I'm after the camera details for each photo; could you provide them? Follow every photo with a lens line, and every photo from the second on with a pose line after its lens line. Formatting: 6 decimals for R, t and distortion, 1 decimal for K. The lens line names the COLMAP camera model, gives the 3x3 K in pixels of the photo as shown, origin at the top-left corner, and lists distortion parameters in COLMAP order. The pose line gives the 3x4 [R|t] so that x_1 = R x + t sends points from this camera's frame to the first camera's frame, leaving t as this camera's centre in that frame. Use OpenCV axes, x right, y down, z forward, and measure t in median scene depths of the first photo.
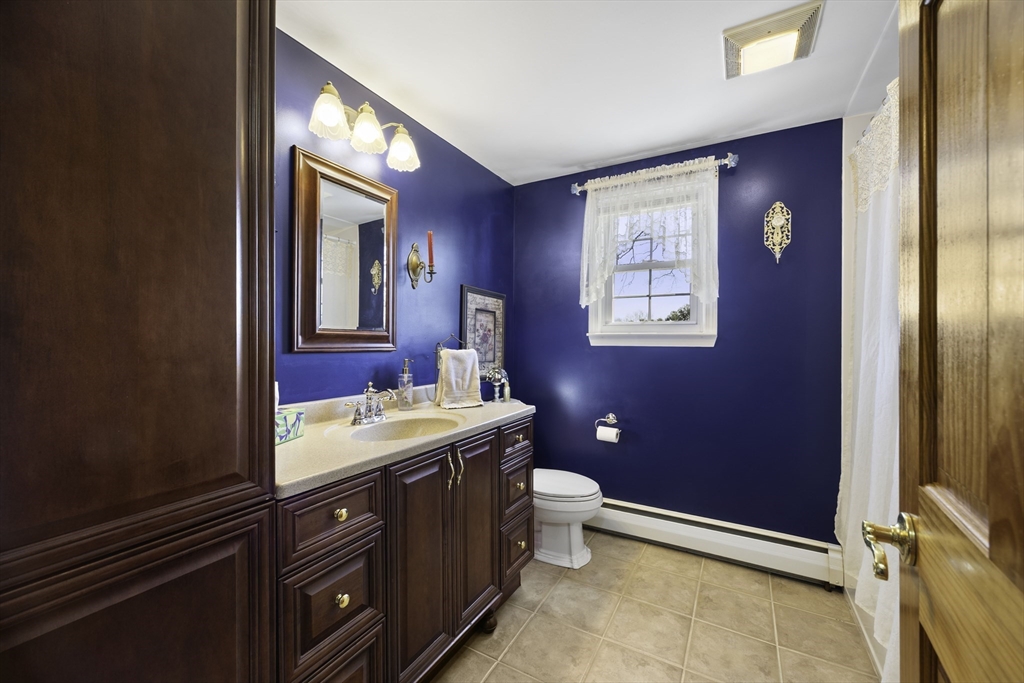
lens RADIAL K [[387.4, 0, 508.5], [0, 387.4, 340.0], [0, 0, 1]] dist [-0.000667, 0.000111]
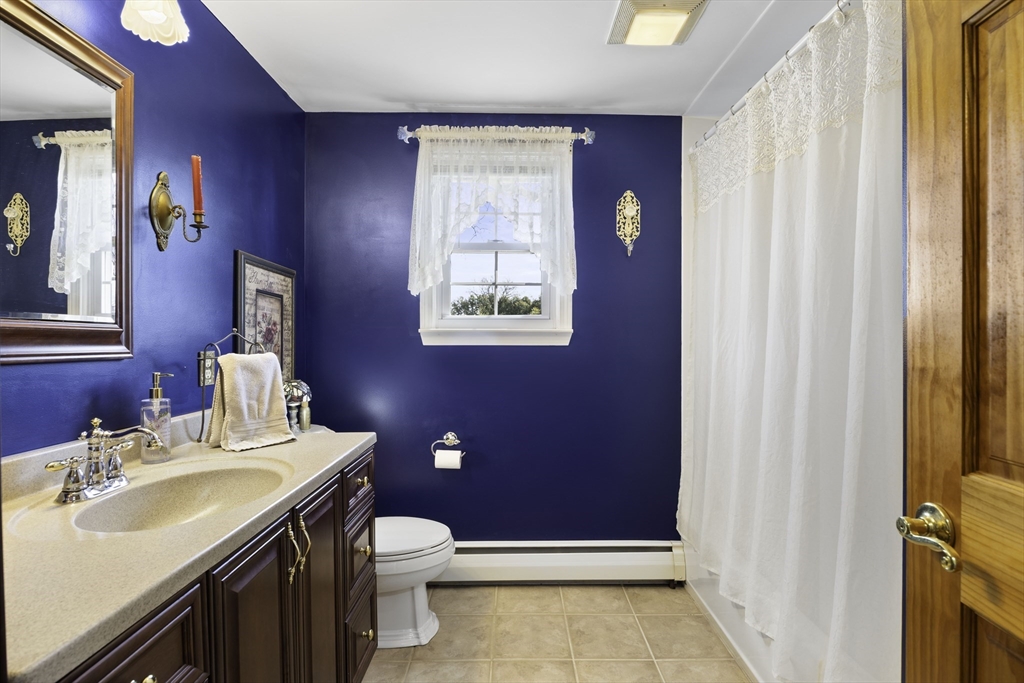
lens RADIAL K [[494.0, 0, 511.9], [0, 494.0, 341.9], [0, 0, 1]] dist [-0.011383, 0.000576]
pose [[0.868321, -0.006809, 0.495956, -0.156975], [0.002298, 0.999950, 0.009706, -0.001465], [-0.495997, -0.007288, 0.868293, 0.104673]]
